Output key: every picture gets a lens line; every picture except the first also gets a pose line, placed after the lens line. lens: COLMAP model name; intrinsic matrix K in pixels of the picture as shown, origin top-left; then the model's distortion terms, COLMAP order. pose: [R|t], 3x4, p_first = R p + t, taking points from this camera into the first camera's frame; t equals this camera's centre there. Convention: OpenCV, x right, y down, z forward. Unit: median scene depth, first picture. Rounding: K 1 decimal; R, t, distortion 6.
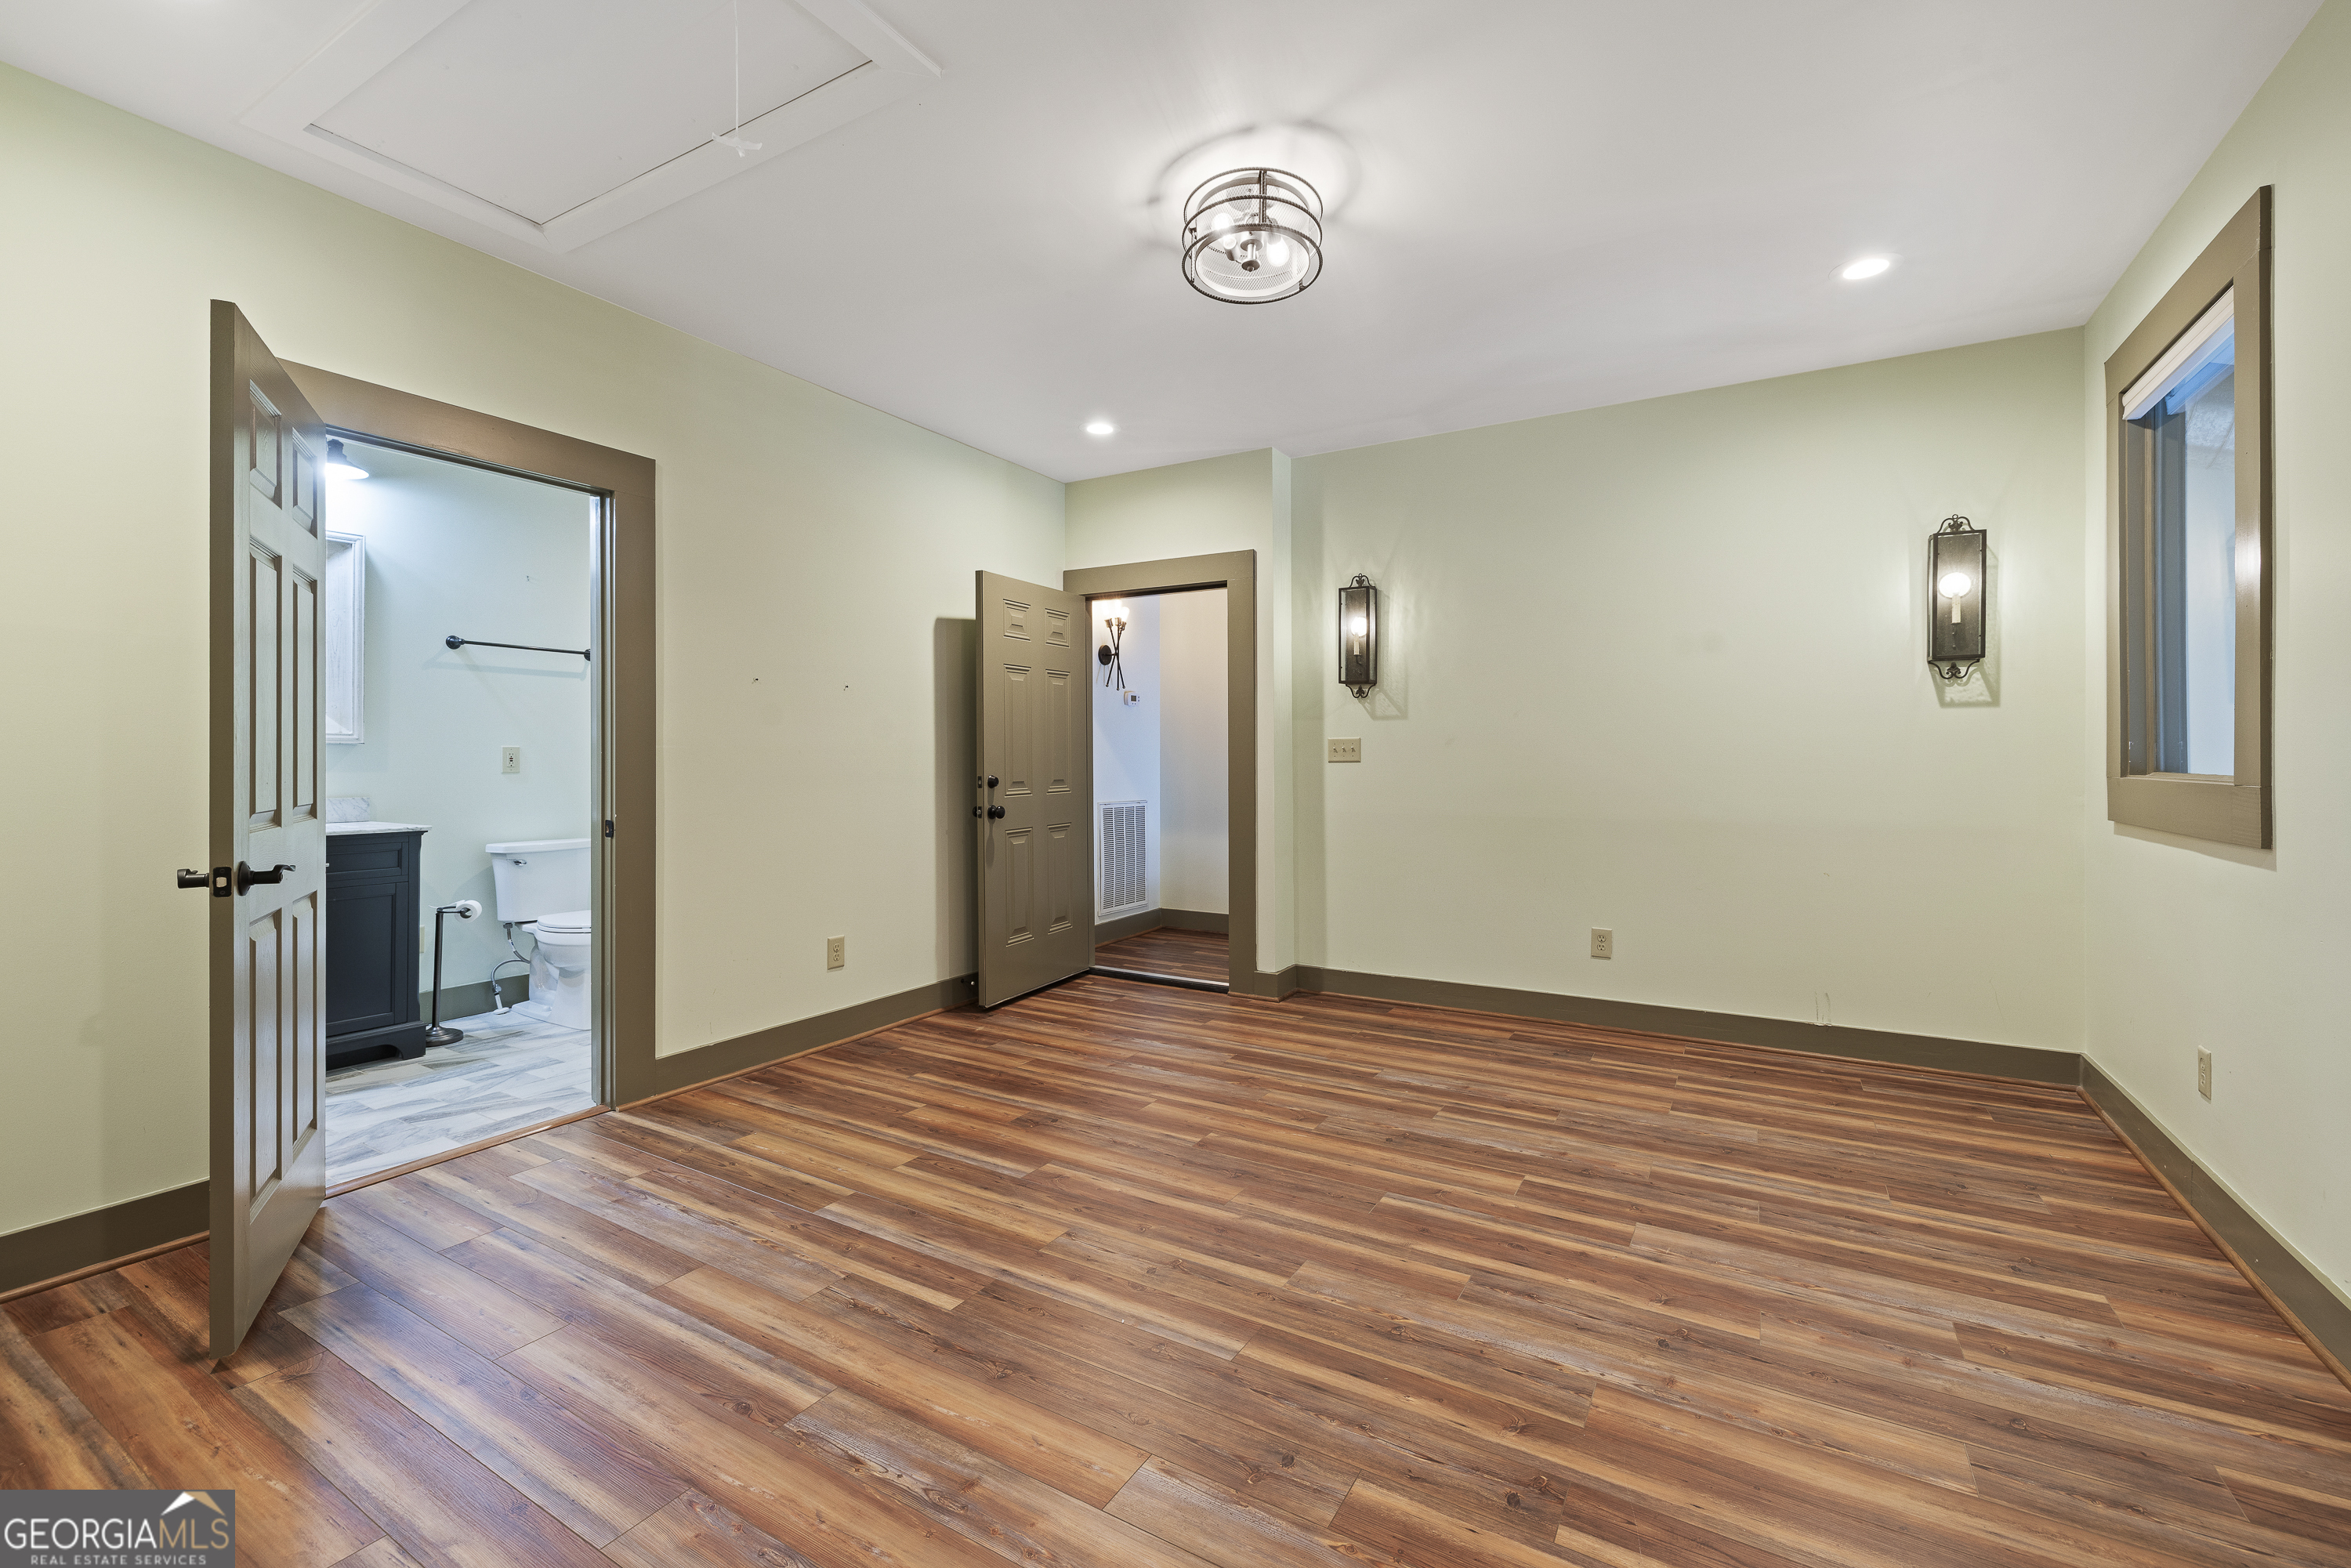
lens RADIAL K [[986.0, 0, 1173.0], [0, 986.0, 762.3], [0, 0, 1]] dist [-0.003585, -0.000009]
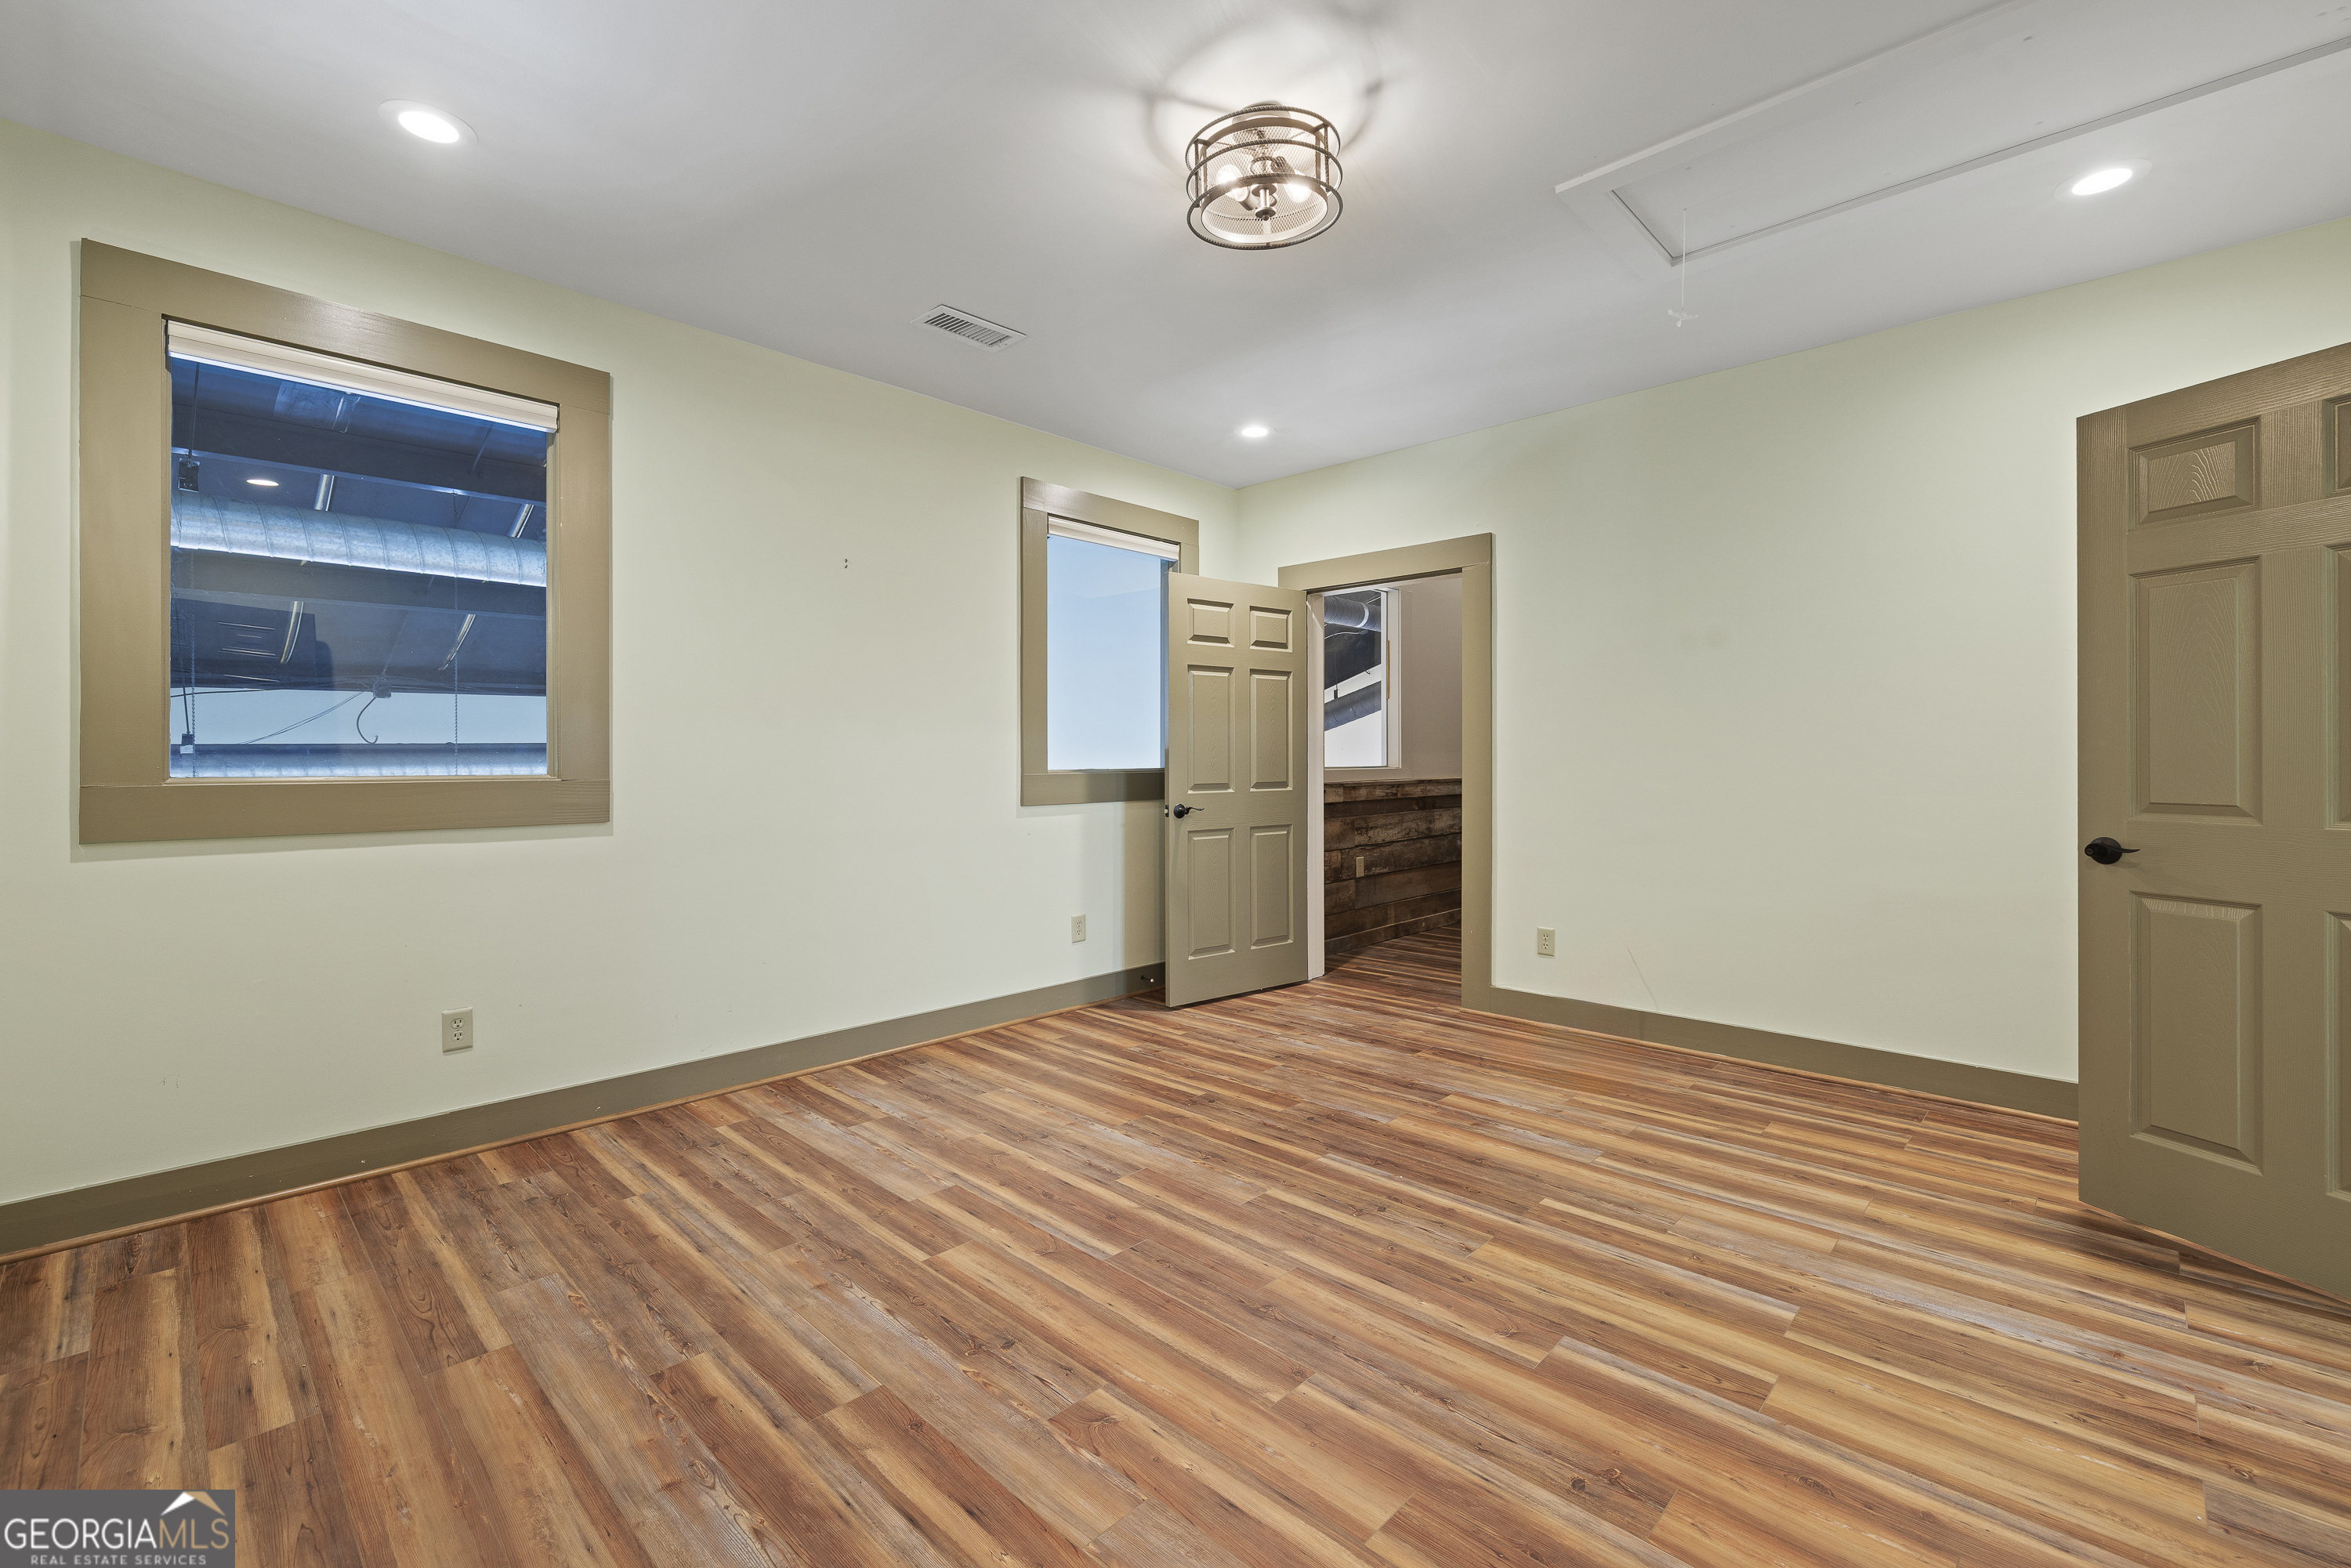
lens RADIAL K [[986.0, 0, 1178.9], [0, 986.0, 751.1], [0, 0, 1]] dist [-0.003585, -0.000009]
pose [[-0.974423, 0.003461, 0.224695, -0.043029], [0.002631, 0.999989, -0.003994, -0.007008], [-0.224706, -0.003301, -0.974421, 1.820605]]
